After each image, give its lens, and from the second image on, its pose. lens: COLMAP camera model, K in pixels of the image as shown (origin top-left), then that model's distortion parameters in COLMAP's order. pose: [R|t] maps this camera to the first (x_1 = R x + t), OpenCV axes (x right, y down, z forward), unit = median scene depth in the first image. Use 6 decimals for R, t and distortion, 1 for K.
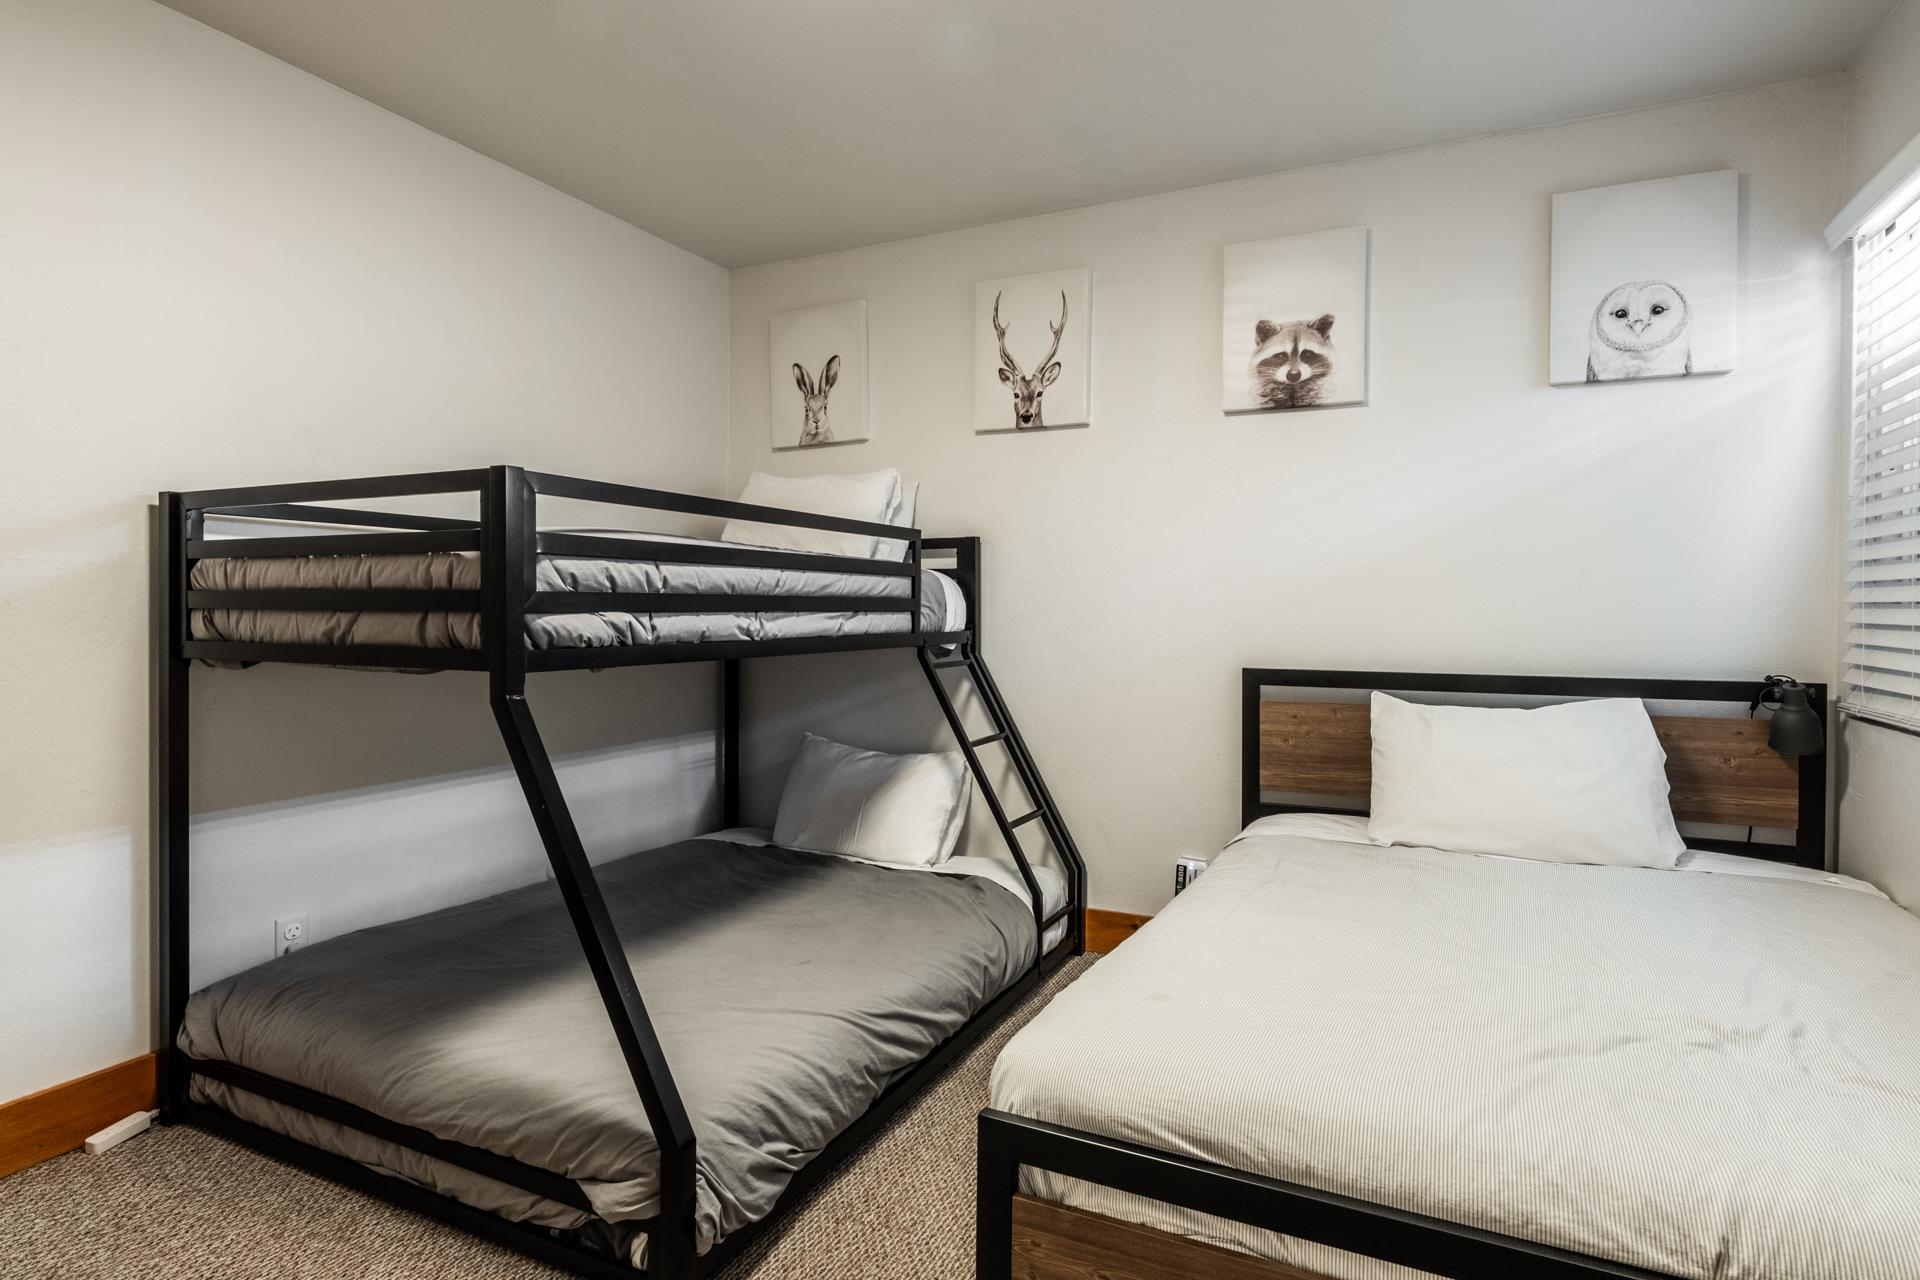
lens RADIAL K [[1032.6, 0, 917.2], [0, 1032.6, 610.5], [0, 0, 1]] dist [0.002291, -0.003831]
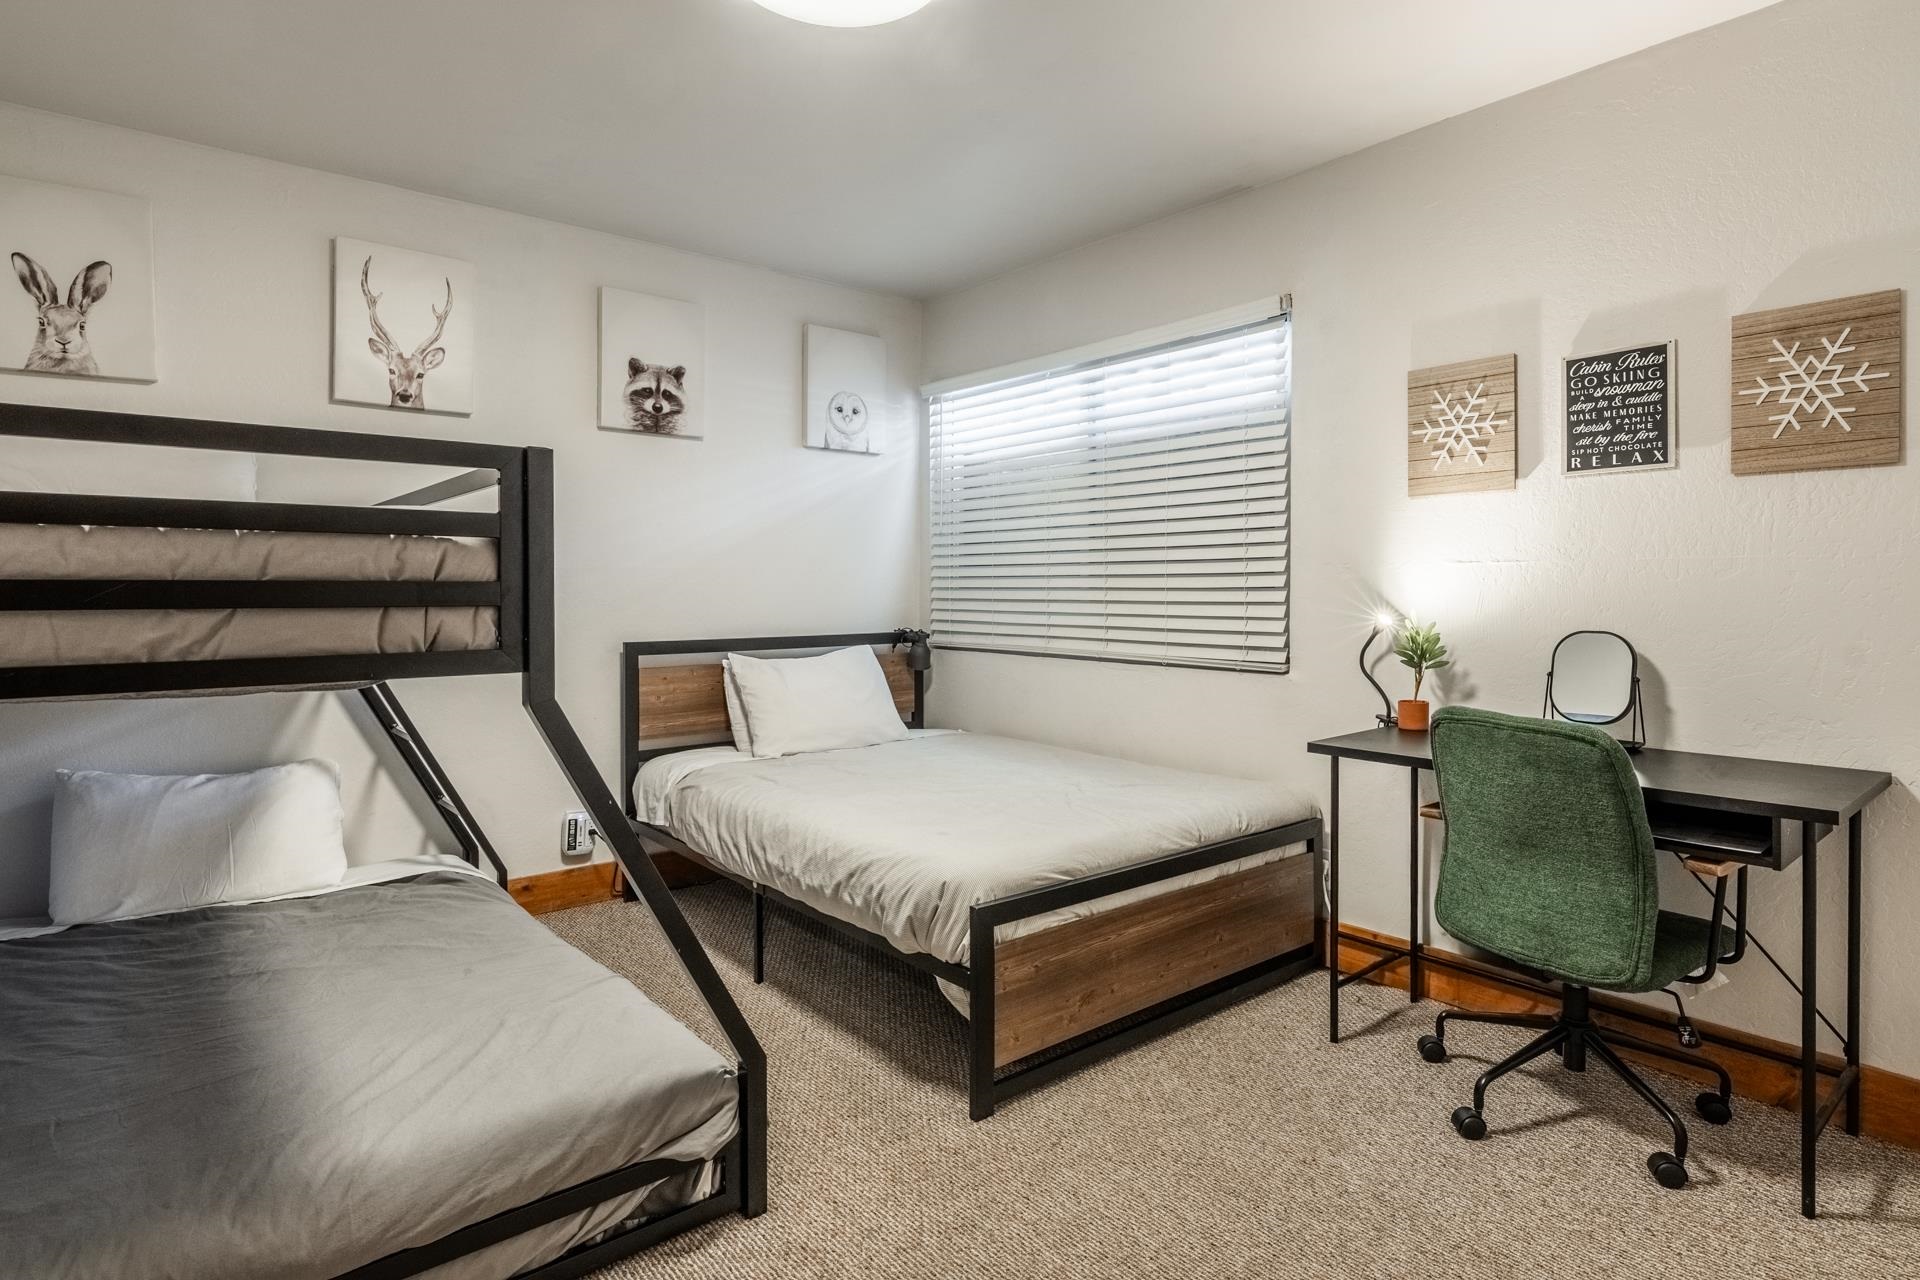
lens RADIAL K [[1032.6, 0, 935.6], [0, 1032.6, 588.0], [0, 0, 1]] dist [0.002291, -0.003831]
pose [[0.406464, -0.005455, 0.913651, -0.649002], [0.006773, 0.999973, 0.002957, -0.009231], [-0.913642, 0.004986, 0.406490, 0.178236]]
